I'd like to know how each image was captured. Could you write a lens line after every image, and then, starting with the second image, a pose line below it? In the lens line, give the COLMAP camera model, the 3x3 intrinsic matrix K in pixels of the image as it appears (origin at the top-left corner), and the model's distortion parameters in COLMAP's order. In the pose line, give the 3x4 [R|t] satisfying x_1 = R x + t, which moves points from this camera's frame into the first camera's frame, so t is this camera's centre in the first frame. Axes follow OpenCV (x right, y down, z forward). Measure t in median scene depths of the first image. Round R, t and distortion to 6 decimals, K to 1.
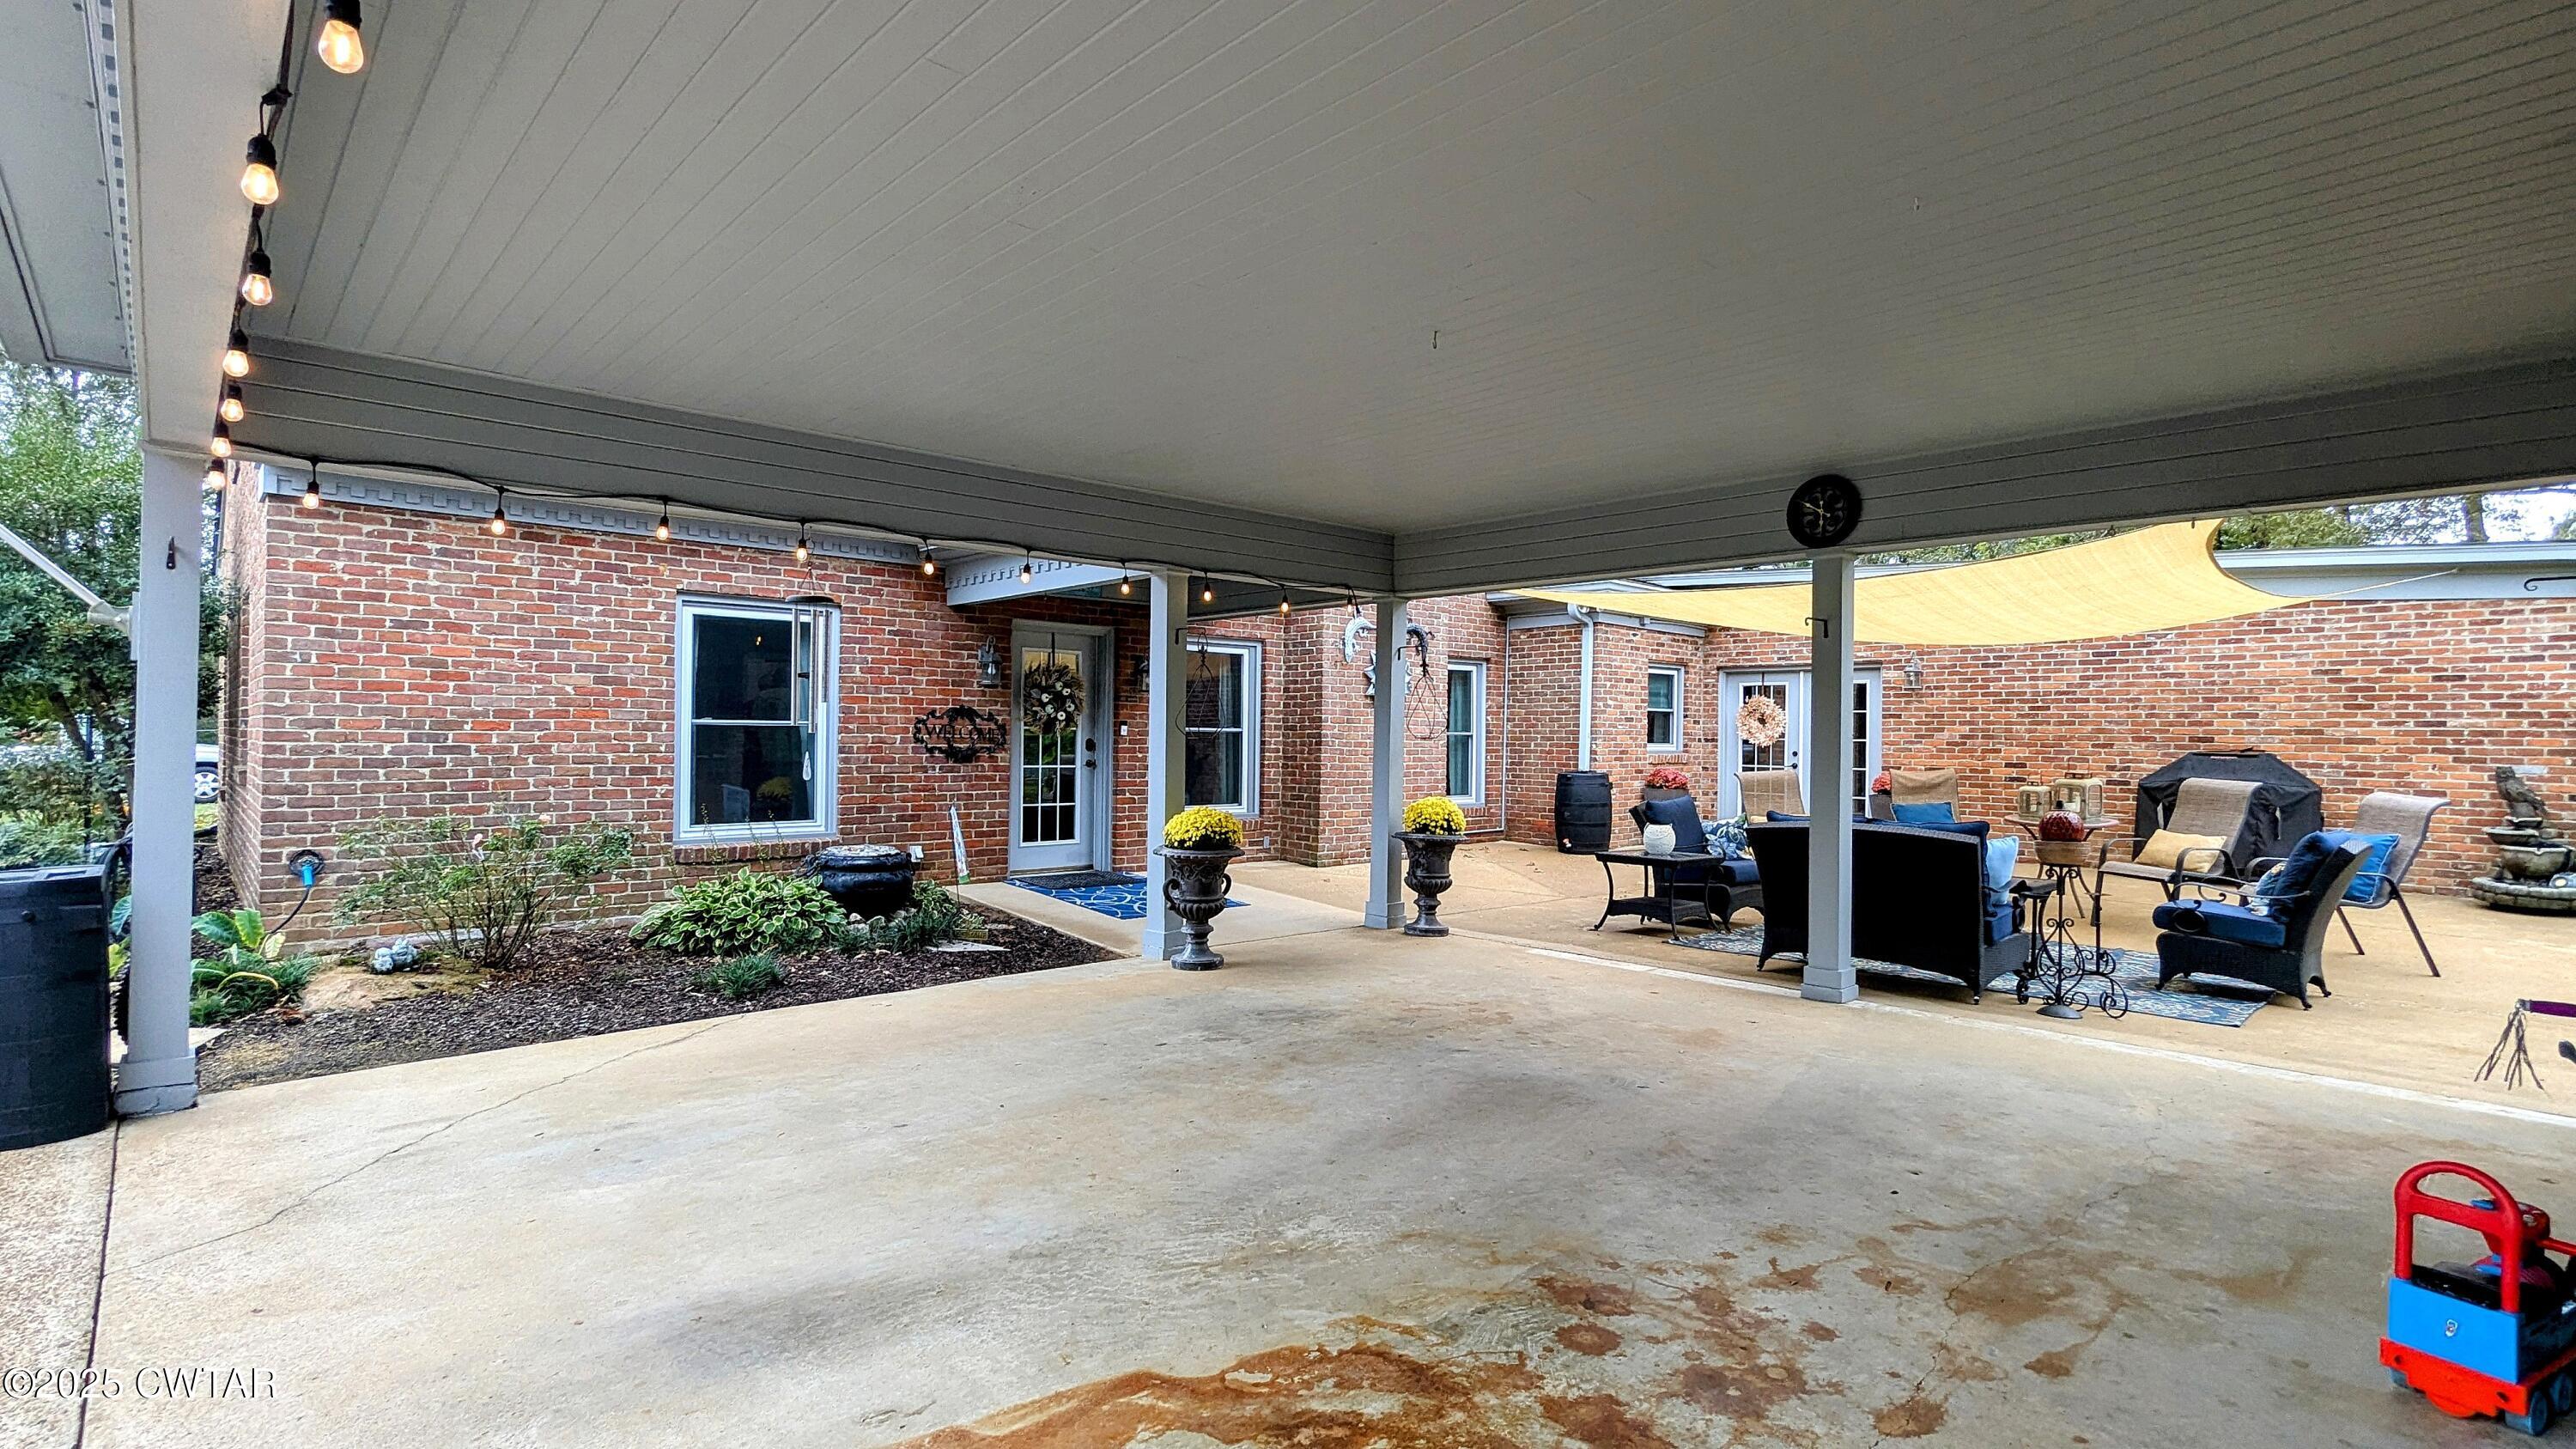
lens RADIAL K [[1215.2, 0, 1287.8], [0, 1215.2, 729.4], [0, 0, 1]] dist [-0.004632, 0.001941]
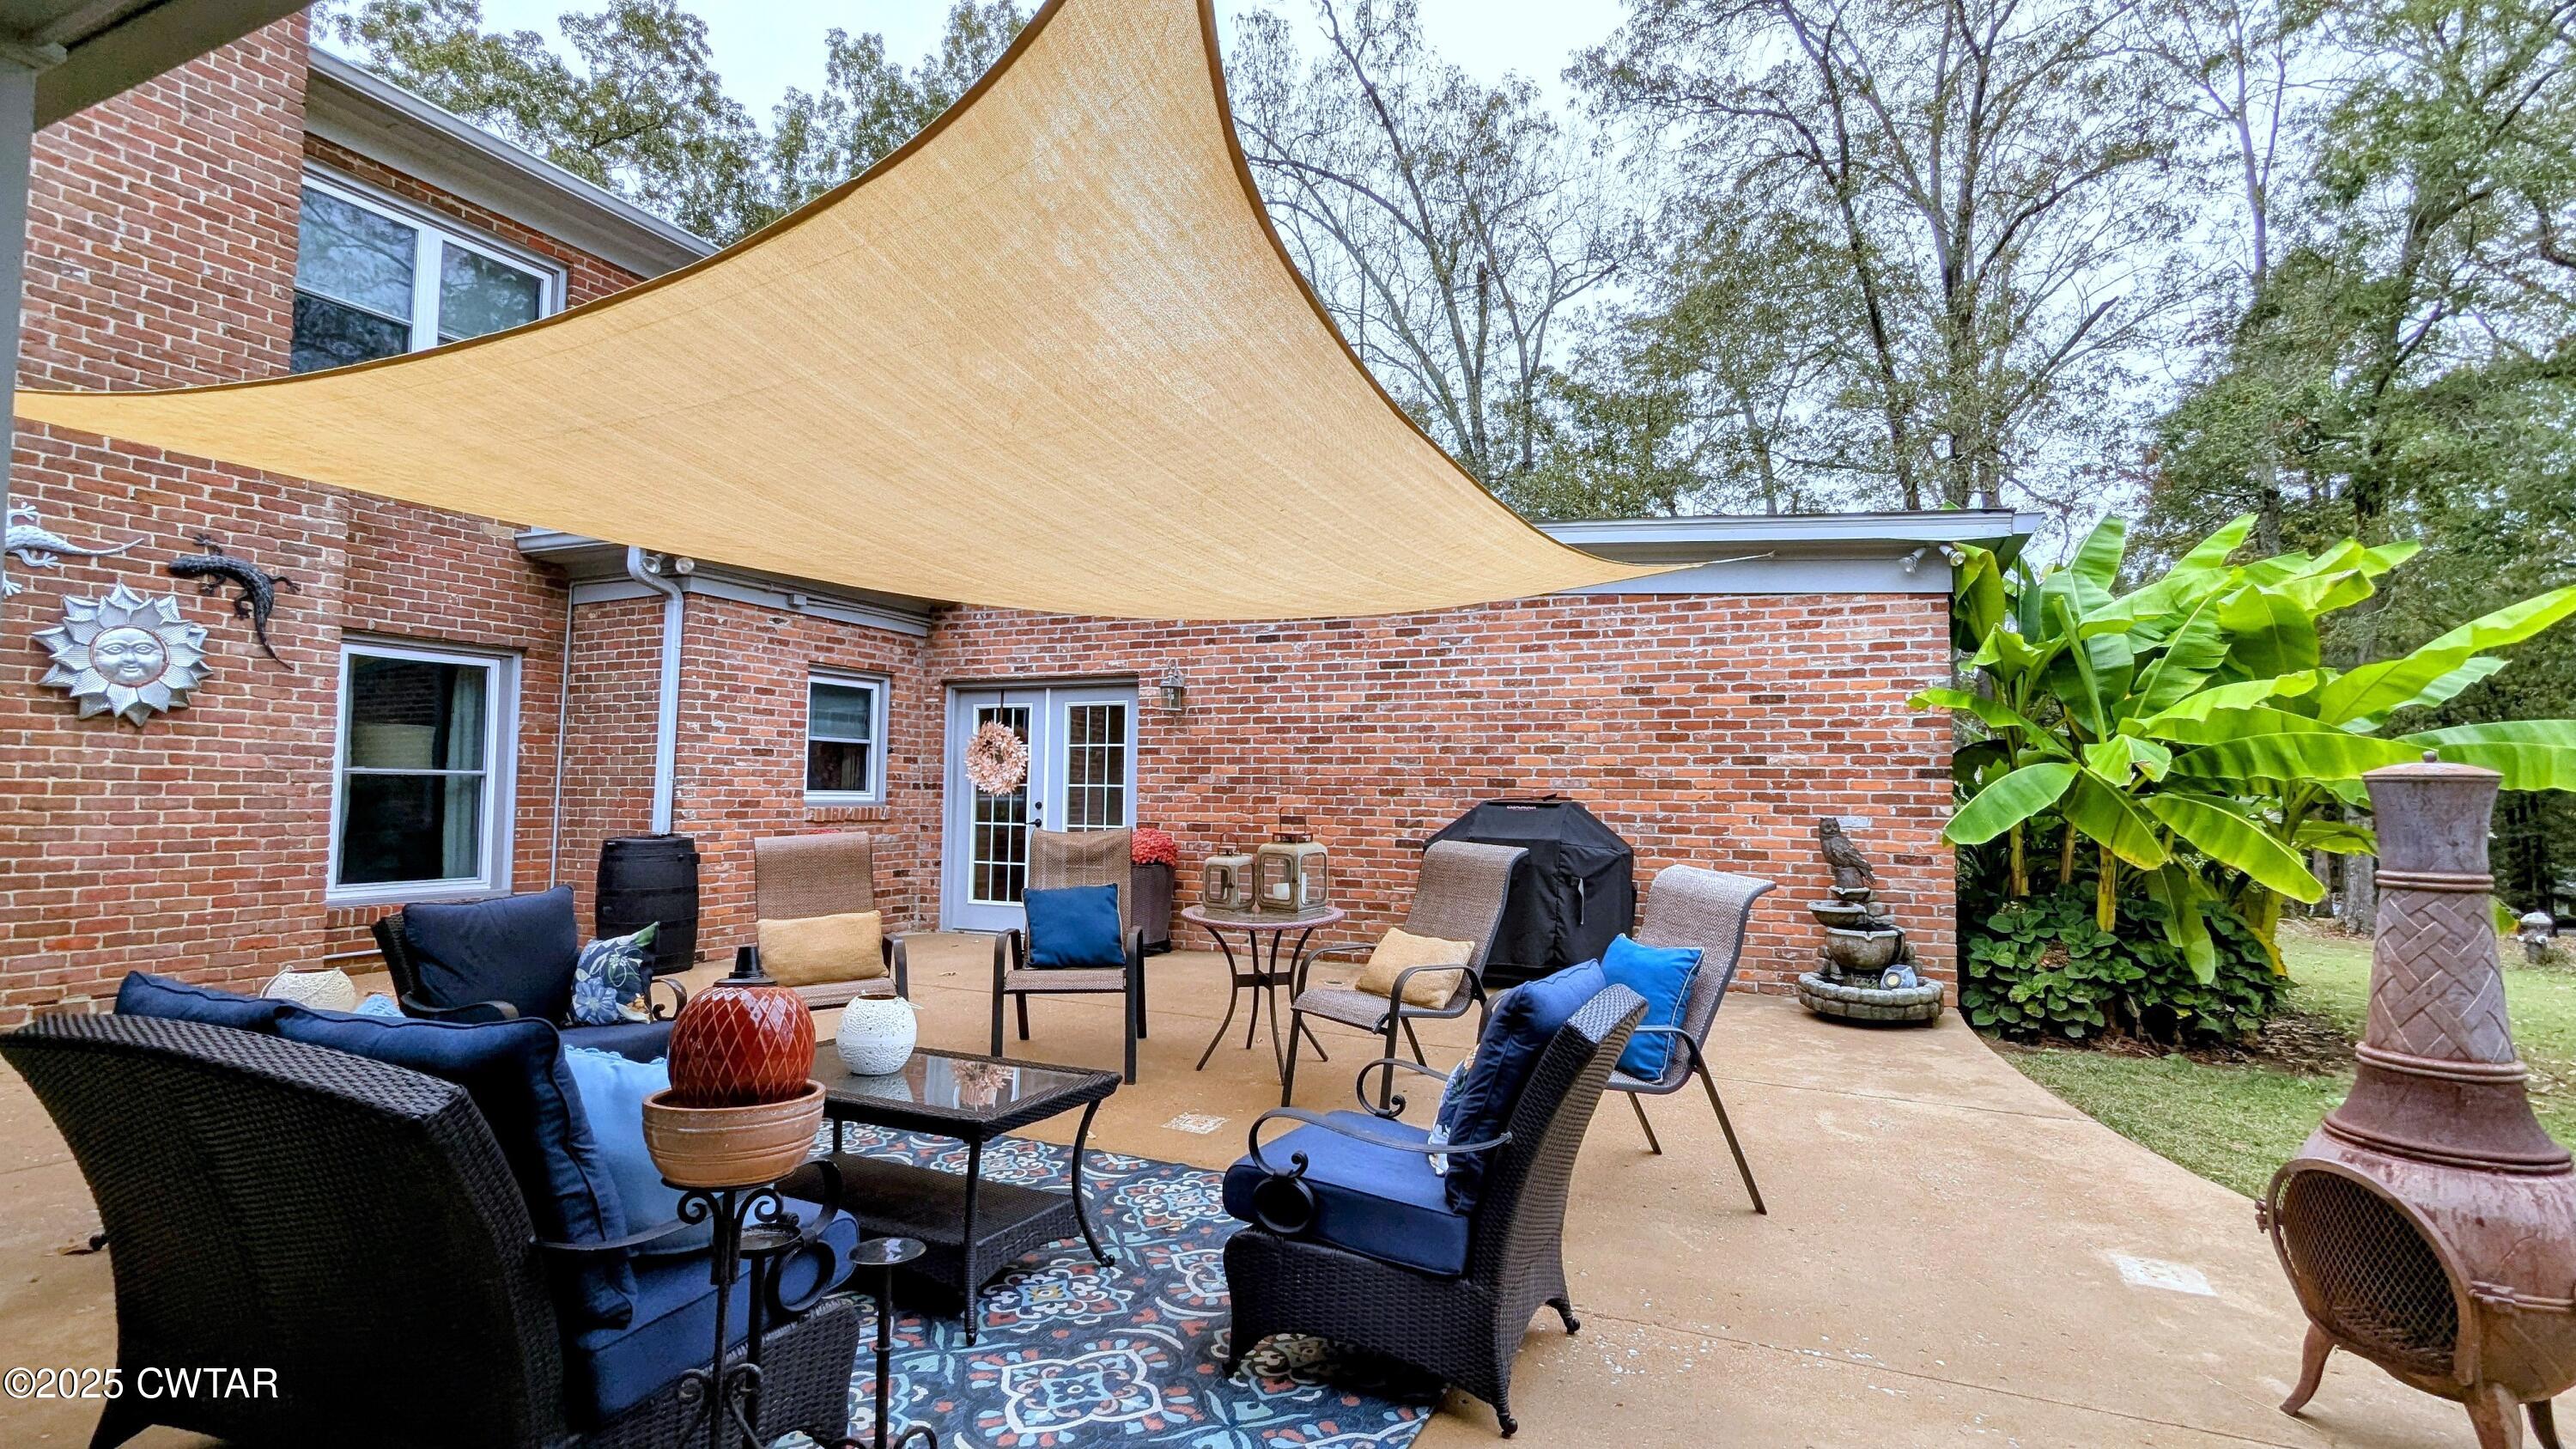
lens RADIAL K [[1215.2, 0, 1287.8], [0, 1215.2, 729.4], [0, 0, 1]] dist [-0.004632, 0.001941]
pose [[0.924879, 0.021221, 0.379669, 0.452236], [-0.003345, 0.998857, -0.047680, 0.014181], [-0.380247, 0.042829, 0.923893, 0.475430]]
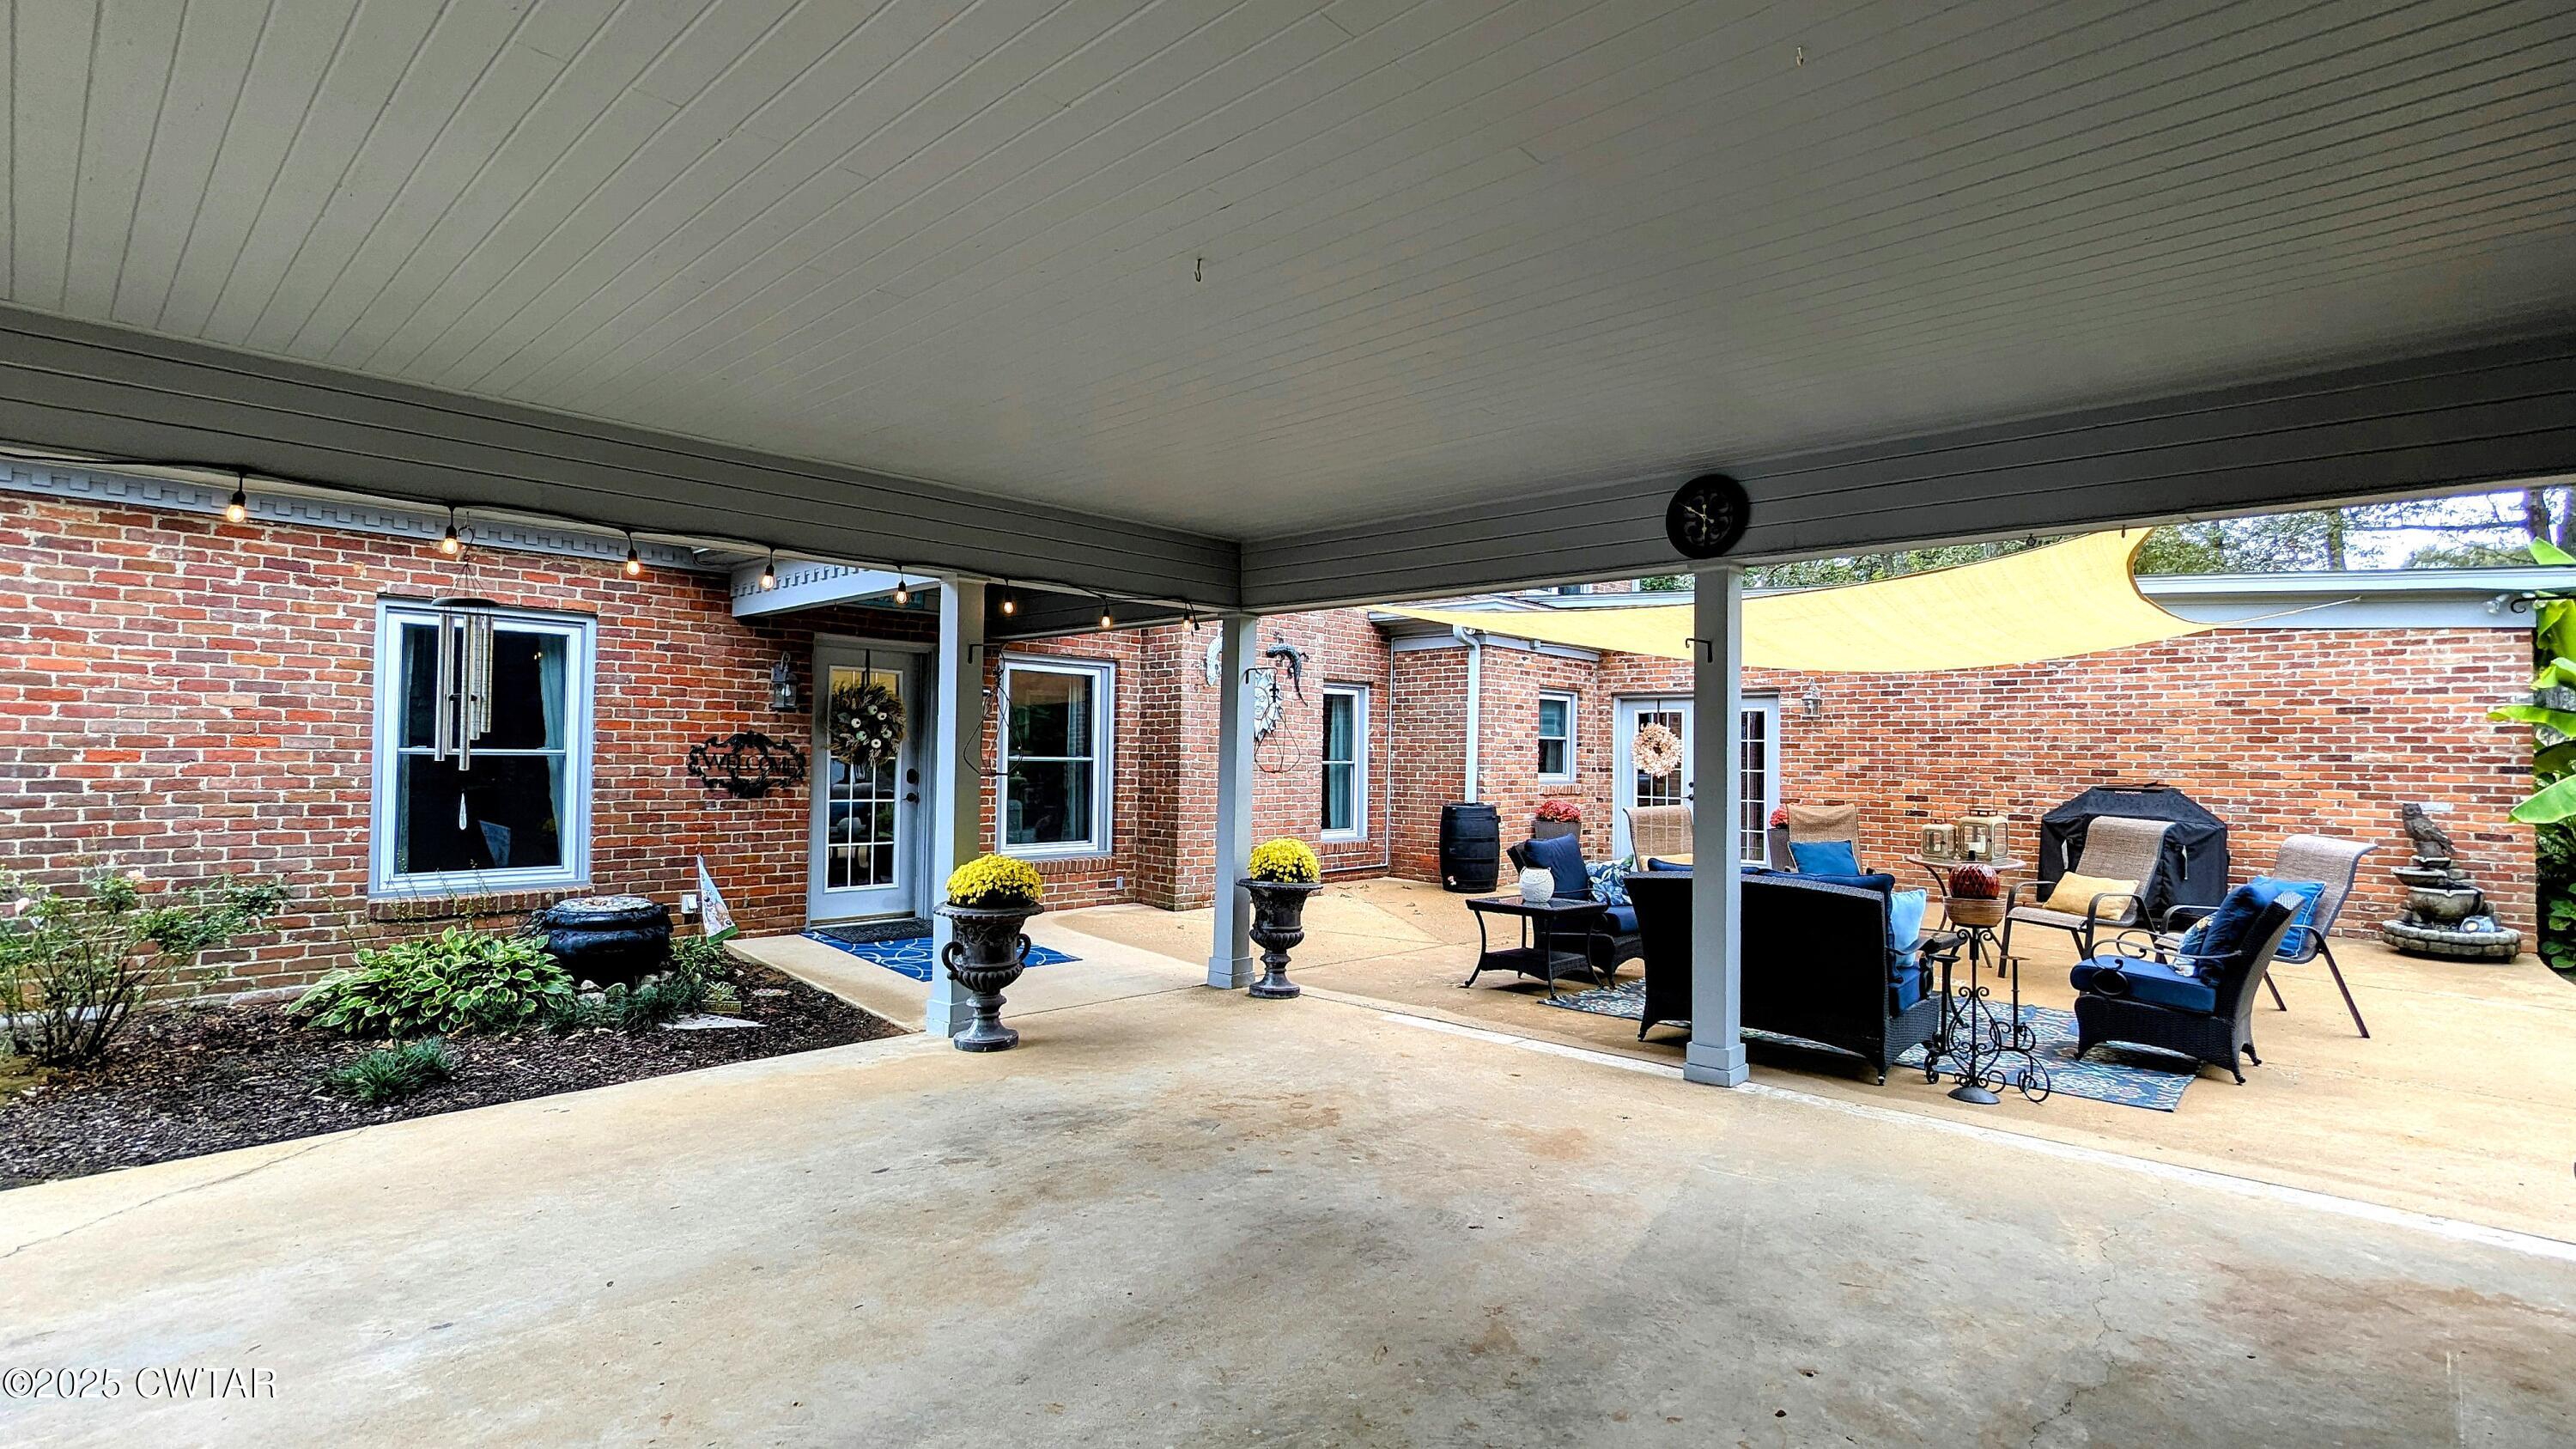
lens RADIAL K [[1215.2, 0, 1287.8], [0, 1215.2, 729.4], [0, 0, 1]] dist [-0.004632, 0.001941]
pose [[0.997759, 0.004964, 0.066727, 0.061311], [-0.003740, 0.999823, -0.018453, -0.007326], [-0.066807, 0.018162, 0.997601, 0.113416]]
